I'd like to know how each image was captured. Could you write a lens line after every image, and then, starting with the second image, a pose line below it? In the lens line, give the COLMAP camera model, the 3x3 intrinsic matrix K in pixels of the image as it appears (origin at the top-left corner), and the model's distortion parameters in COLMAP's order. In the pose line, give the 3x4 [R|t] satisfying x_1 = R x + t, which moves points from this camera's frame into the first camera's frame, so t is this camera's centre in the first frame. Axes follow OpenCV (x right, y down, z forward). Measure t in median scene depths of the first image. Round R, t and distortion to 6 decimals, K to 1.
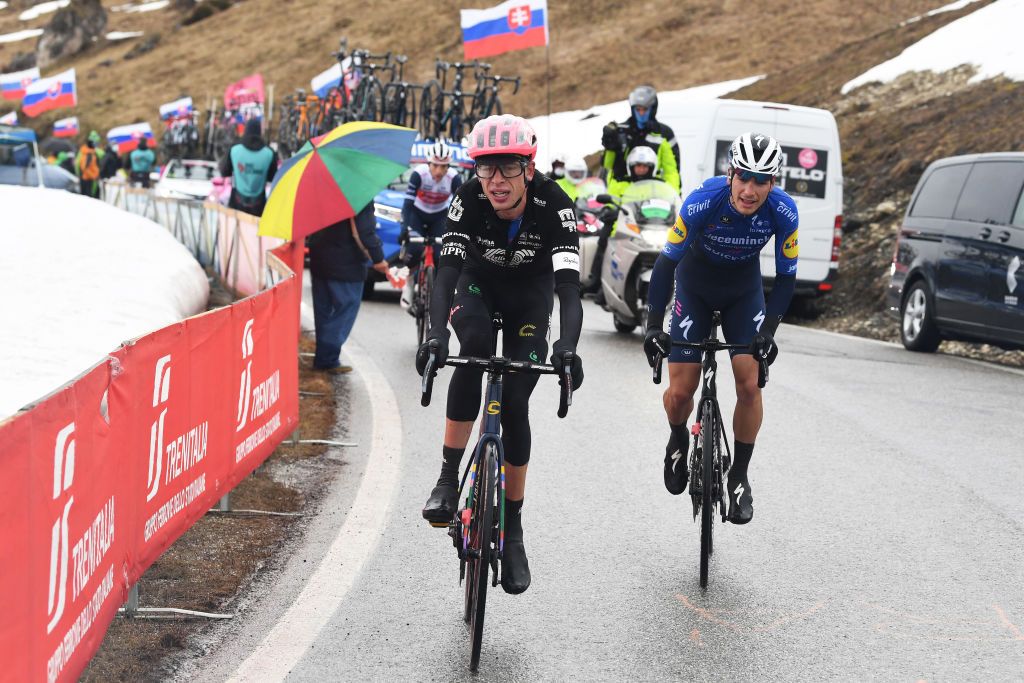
lens RADIAL K [[2998.0, 0, 512.0], [0, 2998.0, 341.5], [0, 0, 1]] dist [0.127484, 0.850589]
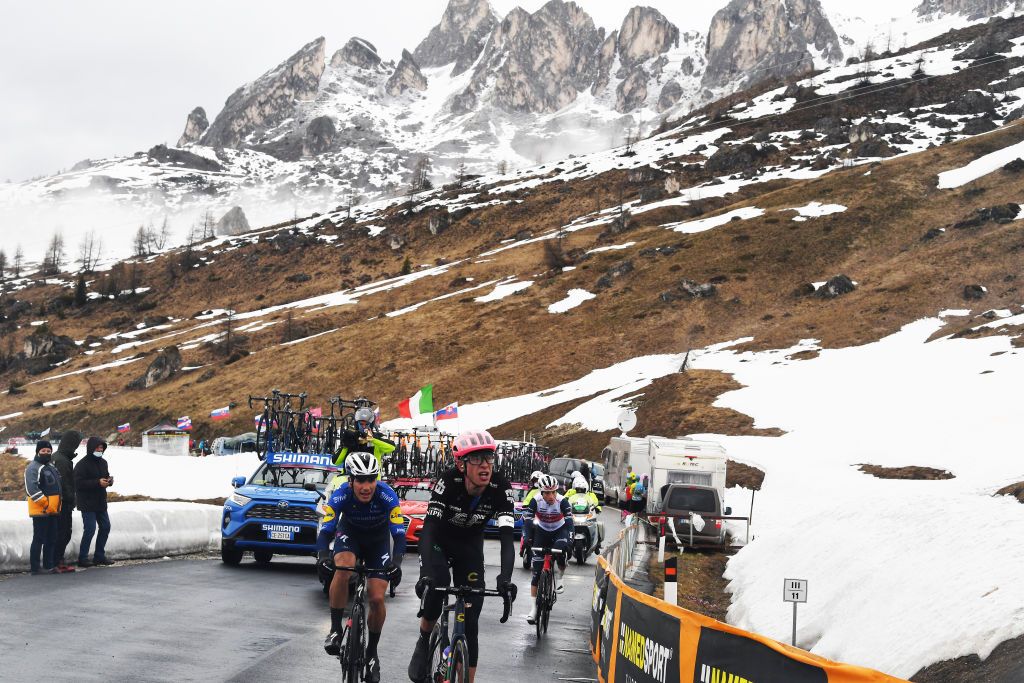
lens RADIAL K [[2089.7, 0, 512.0], [0, 2089.7, 341.5], [0, 0, 1]] dist [0.024592, -0.006729]
pose [[0.997243, -0.002465, 0.074166, -0.027920], [0.009633, 0.995291, -0.096457, 0.012208], [-0.073579, 0.096905, 0.992570, -0.372126]]
